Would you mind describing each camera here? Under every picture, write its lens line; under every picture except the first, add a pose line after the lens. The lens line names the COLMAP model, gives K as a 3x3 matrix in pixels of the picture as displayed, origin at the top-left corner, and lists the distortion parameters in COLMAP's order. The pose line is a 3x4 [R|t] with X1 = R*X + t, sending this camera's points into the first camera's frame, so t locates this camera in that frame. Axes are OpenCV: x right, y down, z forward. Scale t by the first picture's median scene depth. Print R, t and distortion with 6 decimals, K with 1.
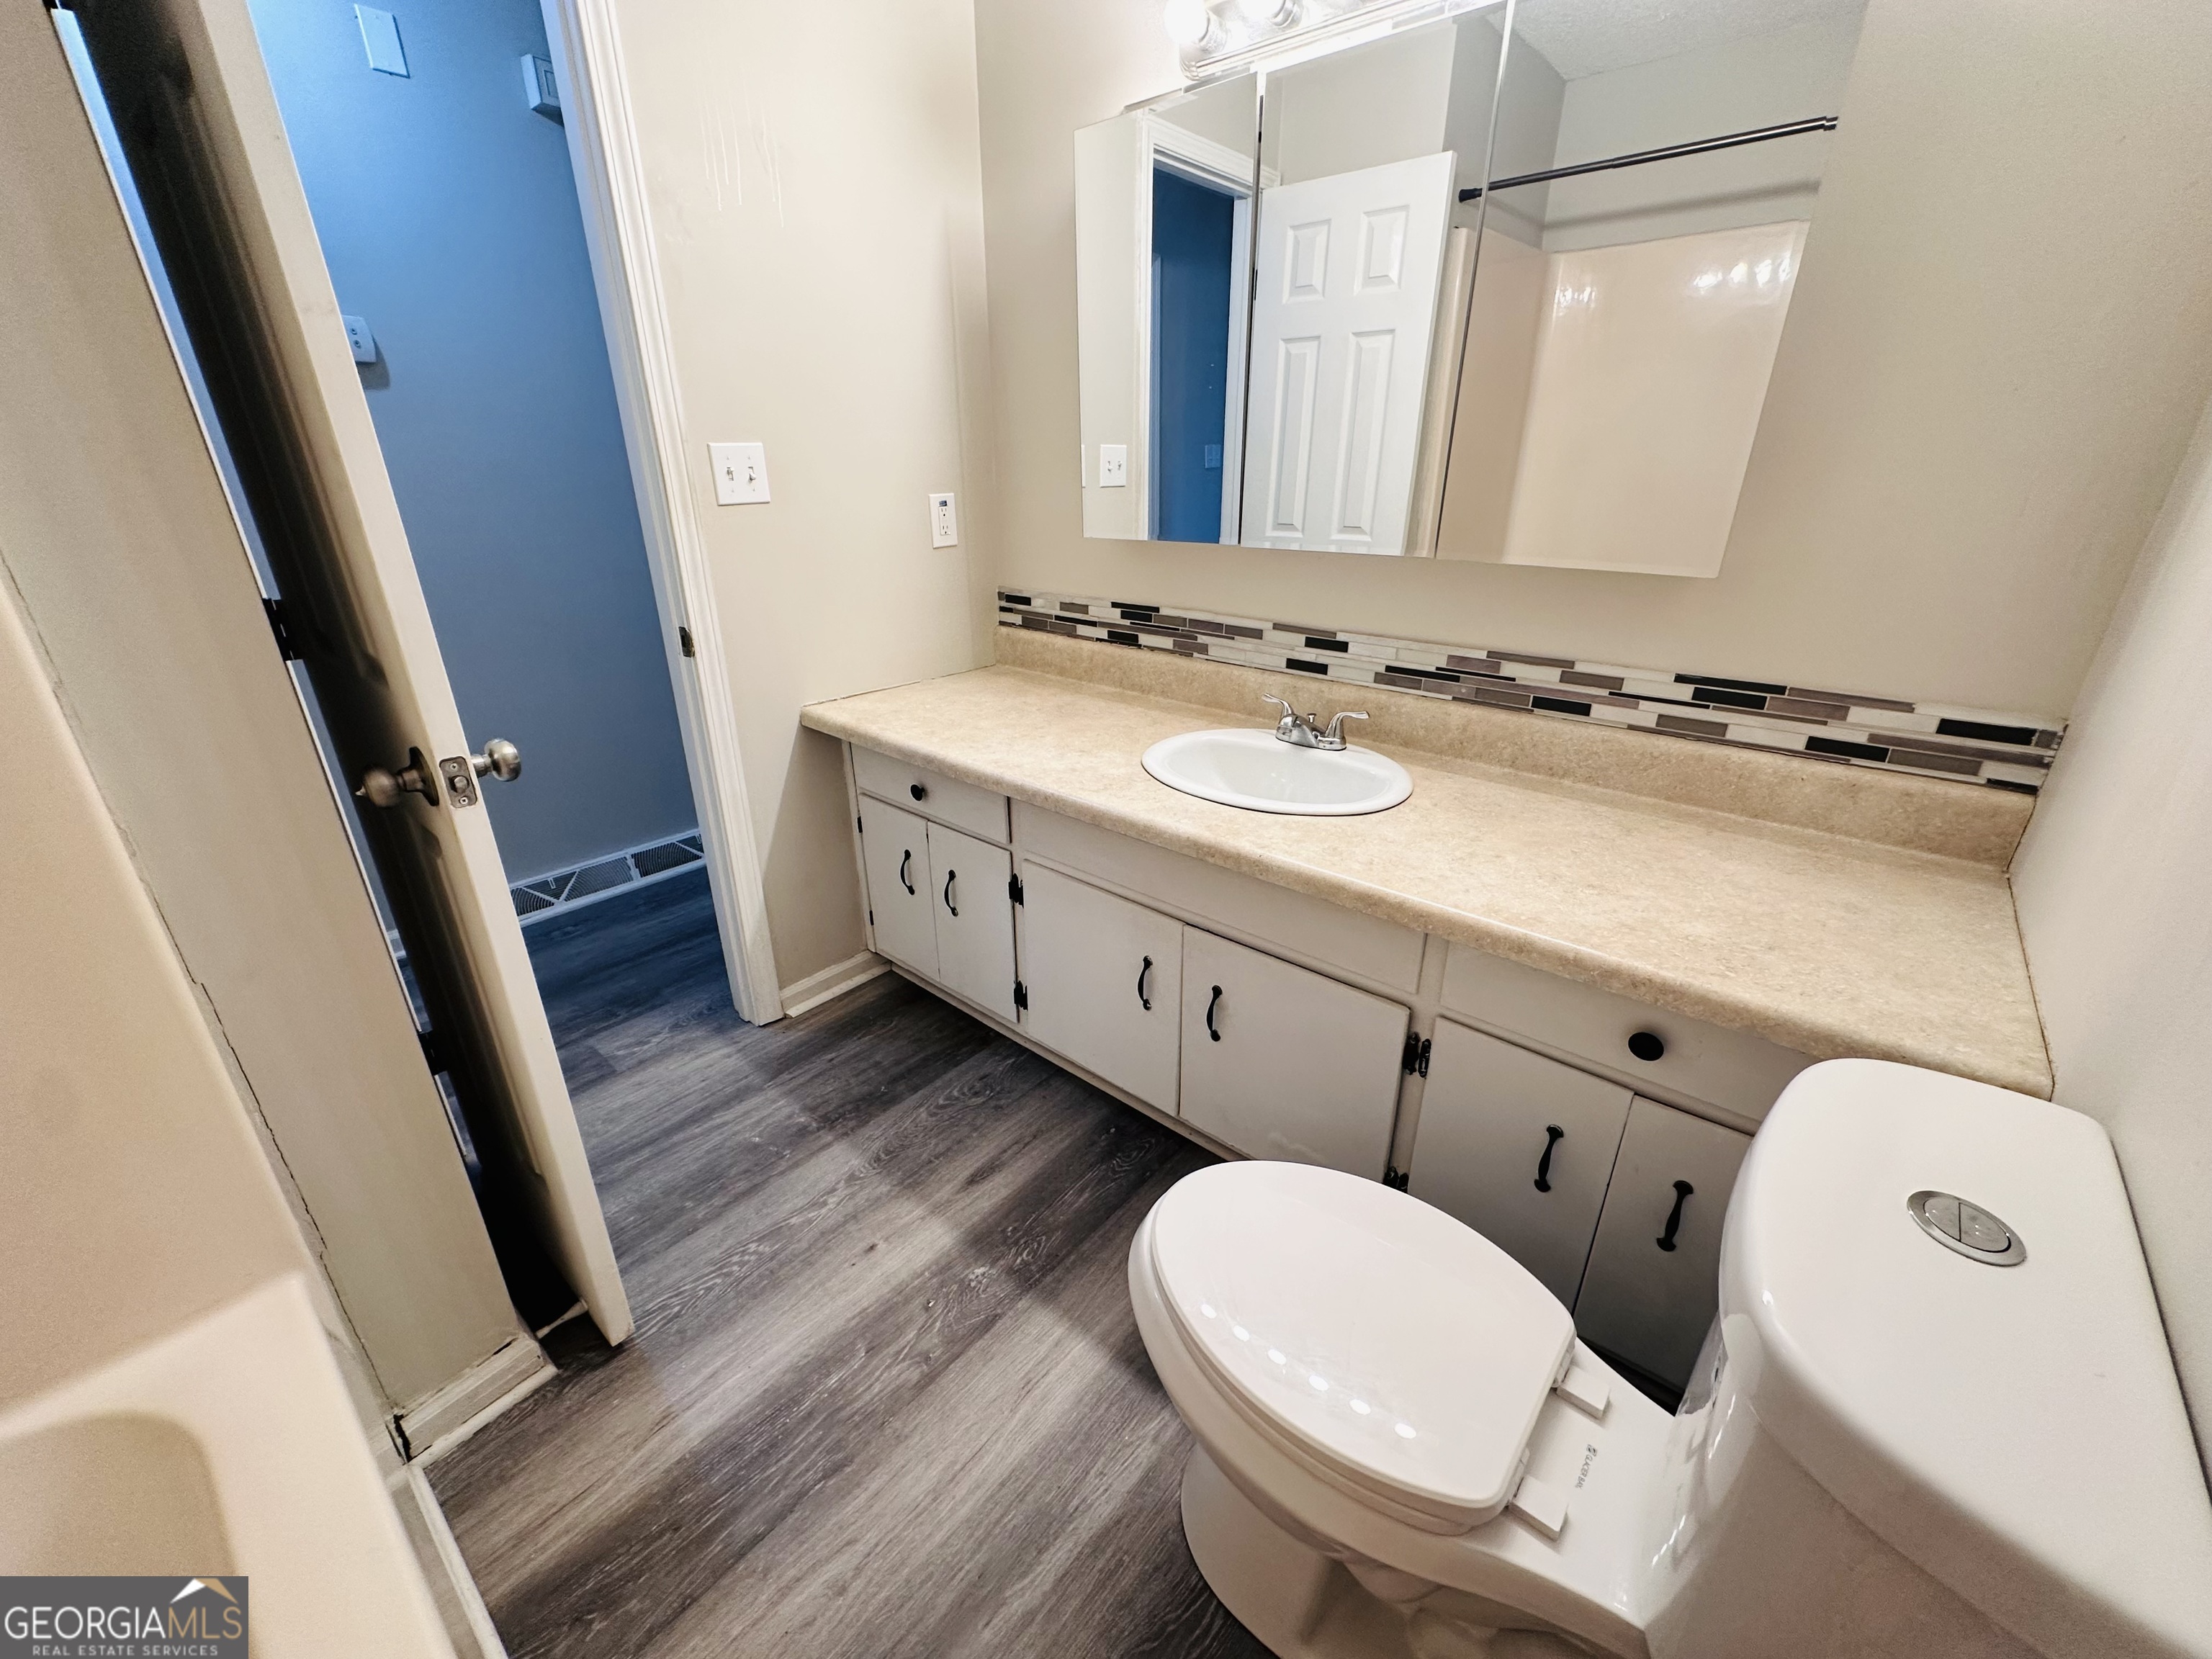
lens RADIAL K [[882.9, 0, 1106.0], [0, 882.9, 829.5], [0, 0, 1]] dist [-0.000994, 0.000370]
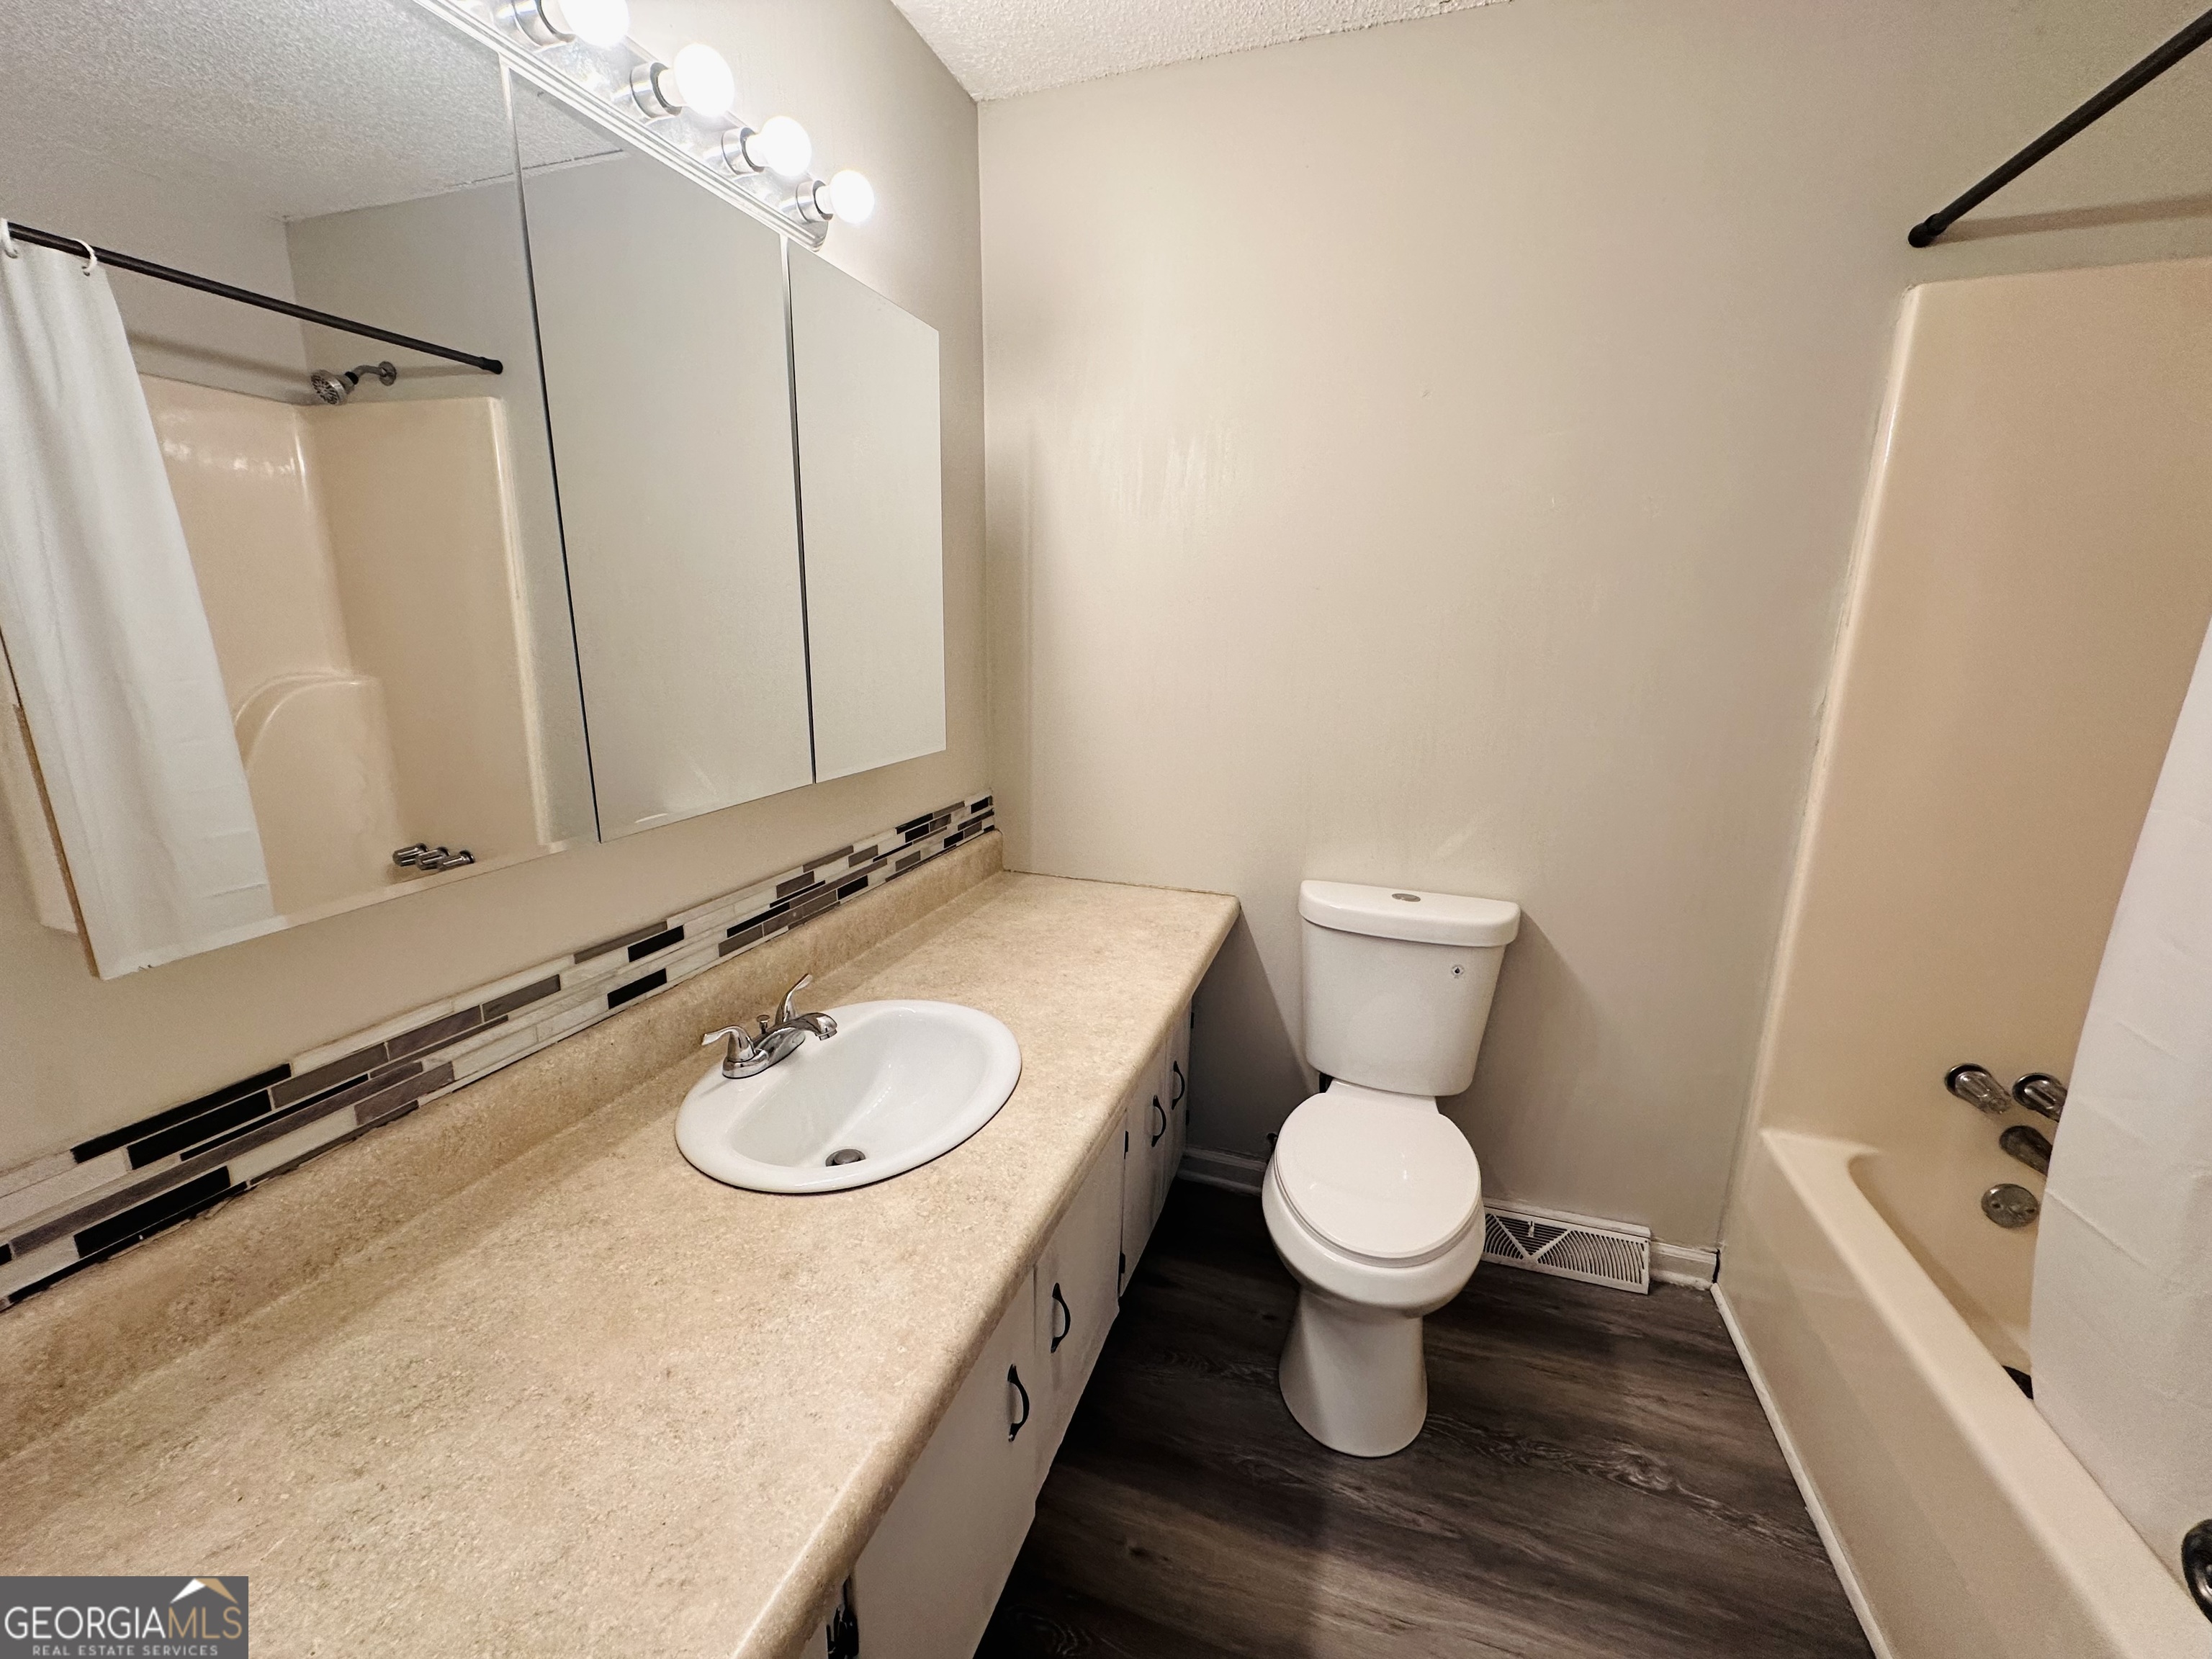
lens RADIAL K [[882.9, 0, 1106.0], [0, 882.9, 829.5], [0, 0, 1]] dist [-0.000994, 0.000370]
pose [[-0.374466, -0.217930, 0.901267, -0.533510], [0.343199, 0.870382, 0.353057, -0.461244], [-0.861388, 0.441522, -0.251135, 0.948932]]
